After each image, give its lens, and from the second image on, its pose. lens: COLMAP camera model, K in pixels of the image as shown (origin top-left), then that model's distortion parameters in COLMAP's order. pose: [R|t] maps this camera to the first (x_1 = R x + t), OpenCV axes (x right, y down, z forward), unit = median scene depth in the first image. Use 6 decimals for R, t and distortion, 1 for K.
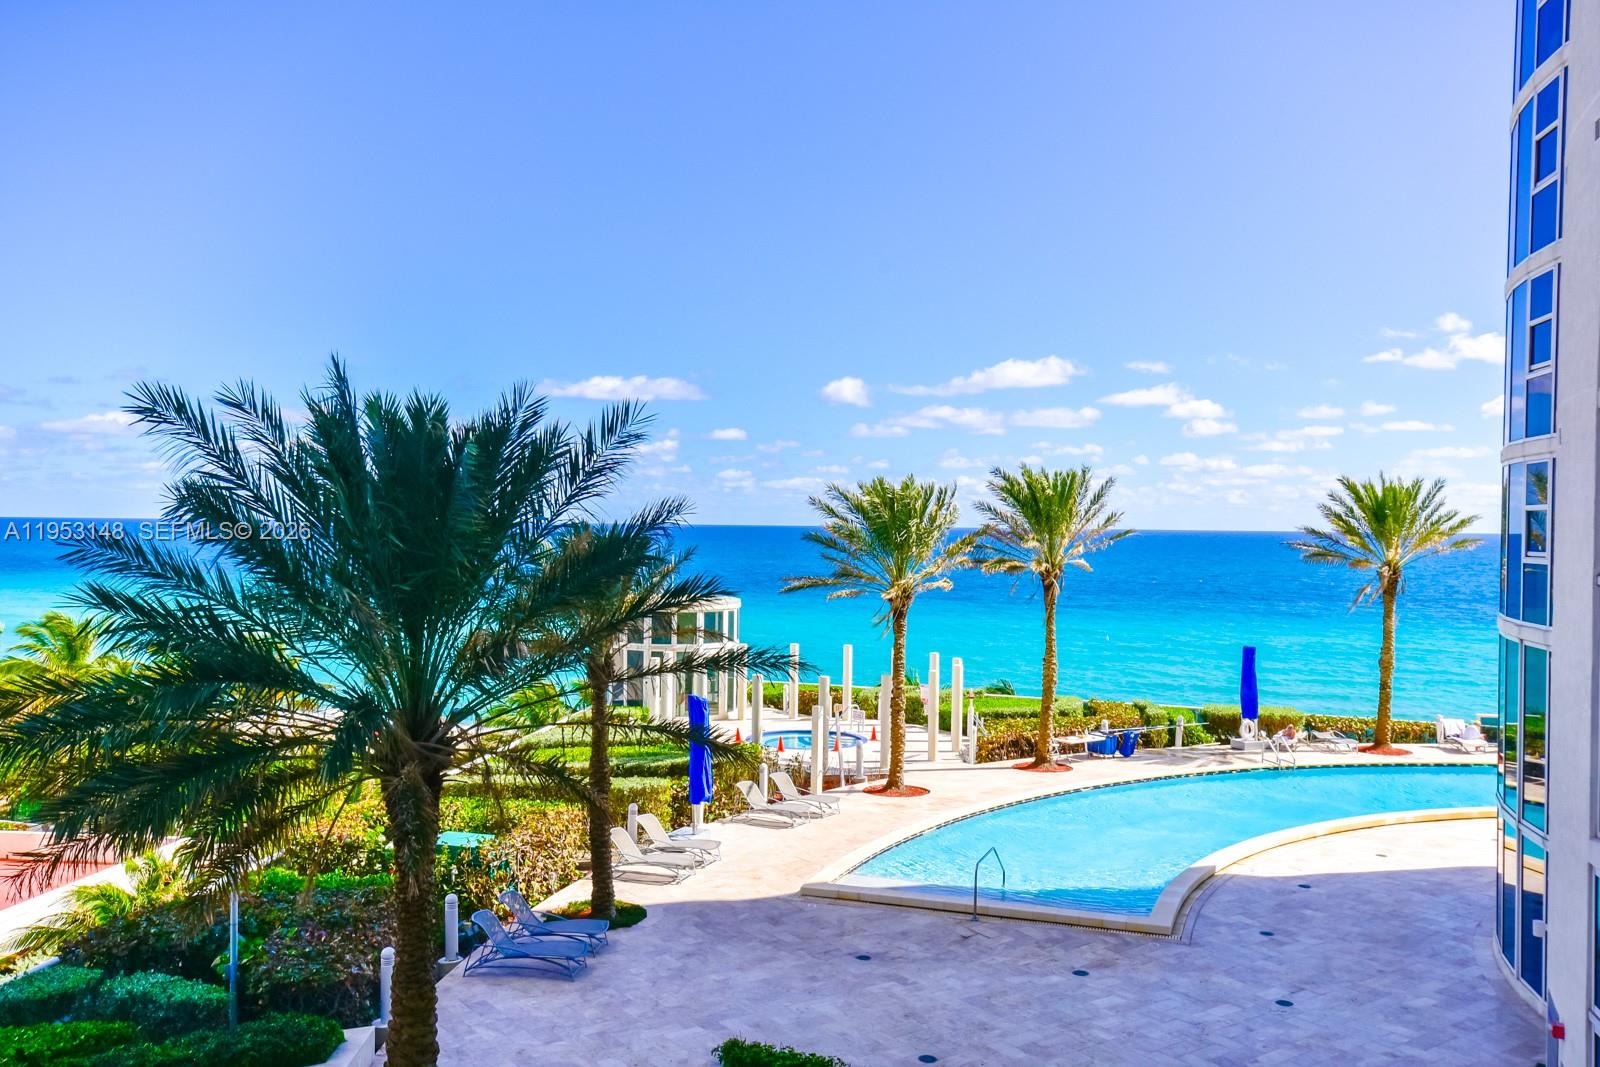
lens RADIAL K [[1321.3, 0, 788.2], [0, 1321.3, 532.6], [0, 0, 1]] dist [0.011399, 0.050460]
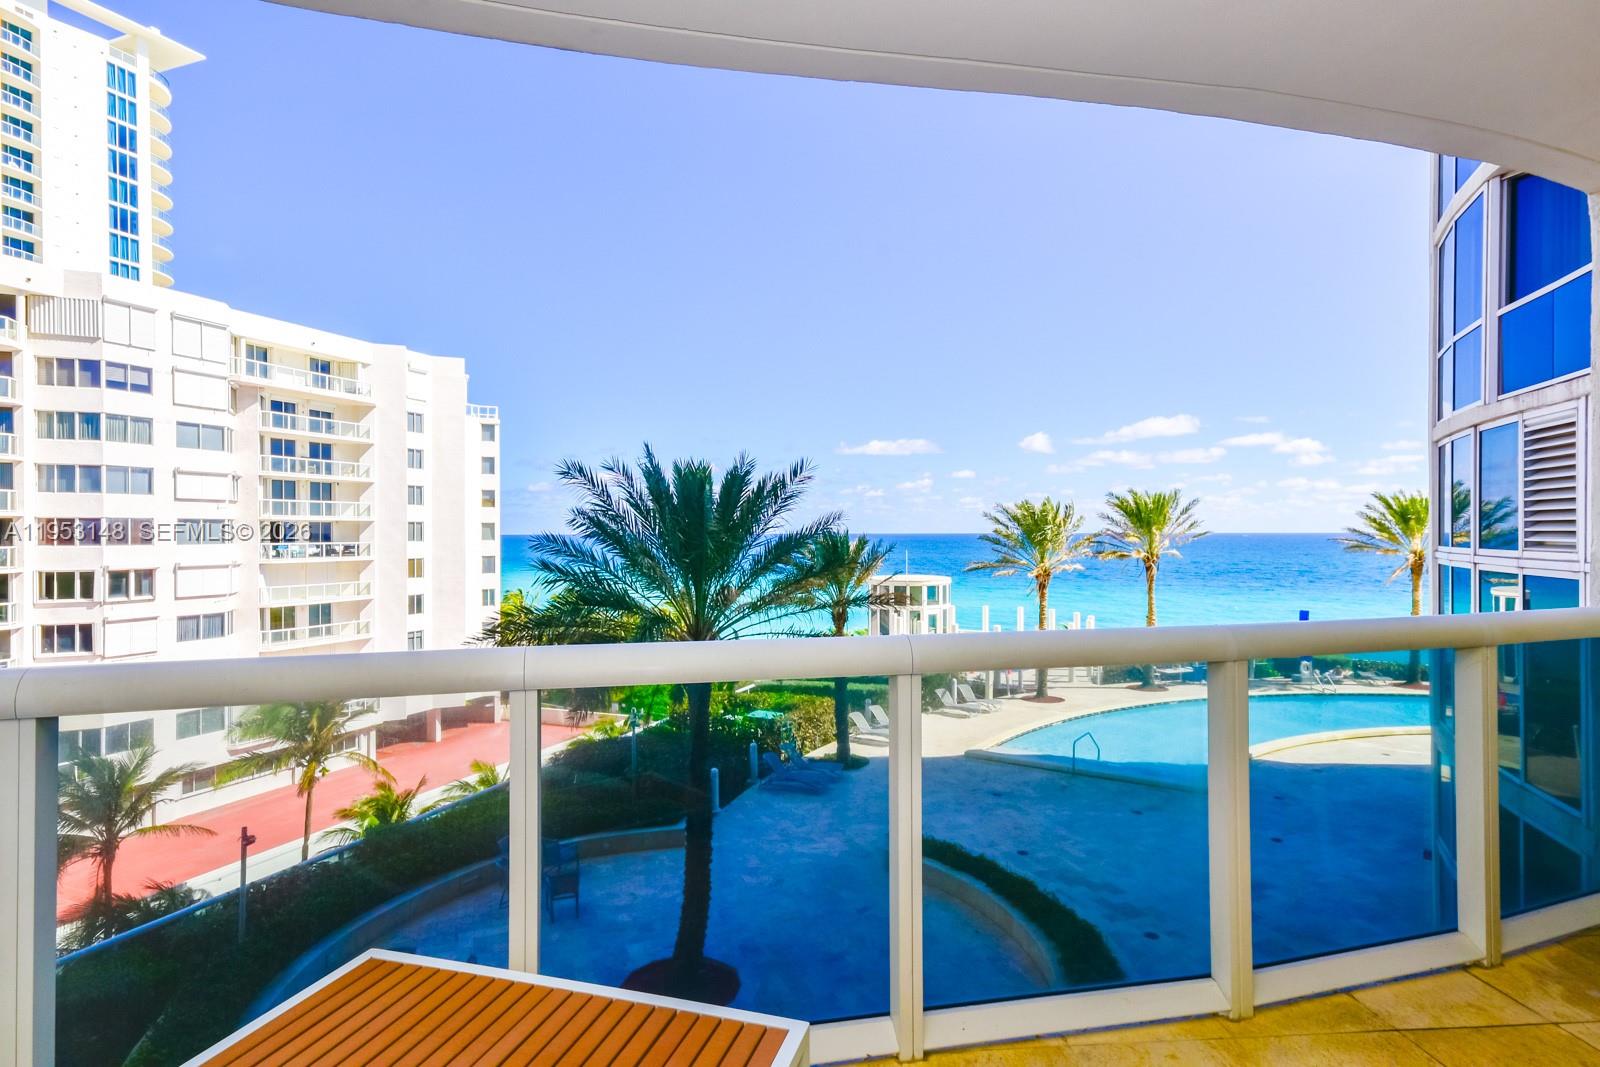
lens RADIAL K [[852.1, 0, 802.1], [0, 852.1, 529.1], [0, 0, 1]] dist [0.022179, 0.002484]
pose [[0.969068, -0.014126, -0.246389, 0.081479], [0.011063, 0.999843, -0.013812, 0.006717], [0.246546, 0.010659, 0.969073, -0.071777]]
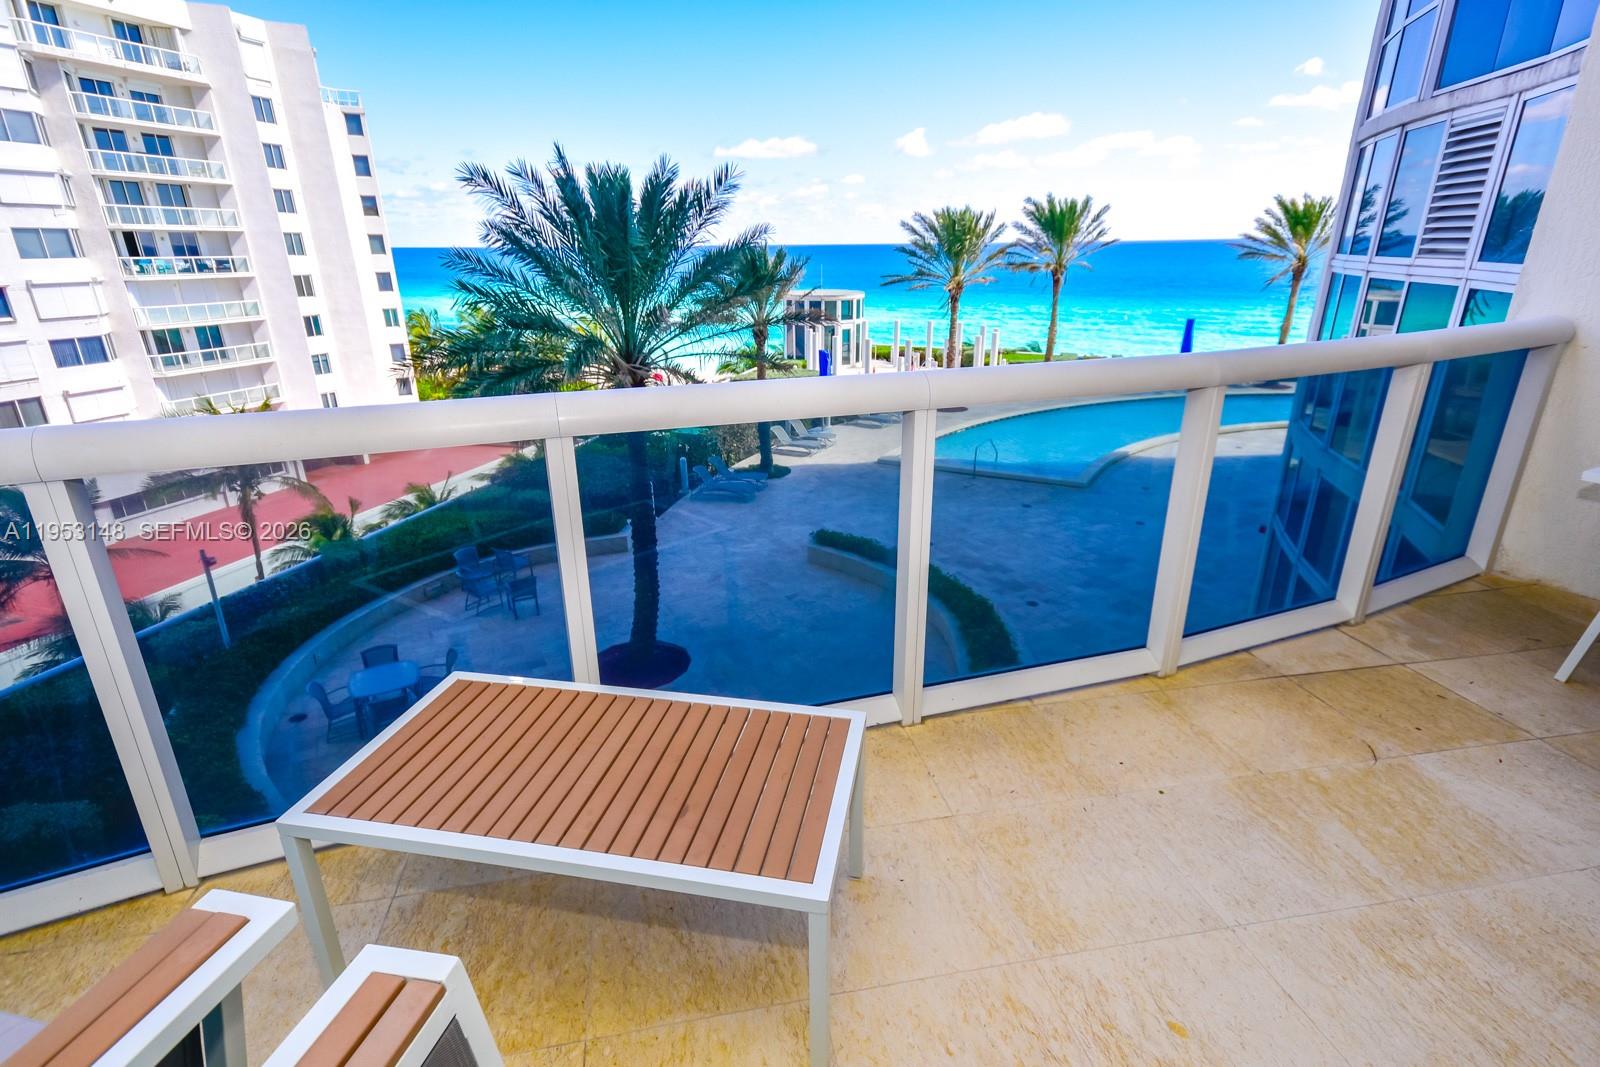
lens RADIAL K [[812.5, 0, 797.2], [0, 812.5, 544.4], [0, 0, 1]] dist [0.025079, -0.001115]
pose [[0.988876, 0.032216, -0.145214, 0.067590], [0.019109, 0.940660, 0.338812, 0.003674], [0.147512, -0.337818, 0.929580, -0.072210]]
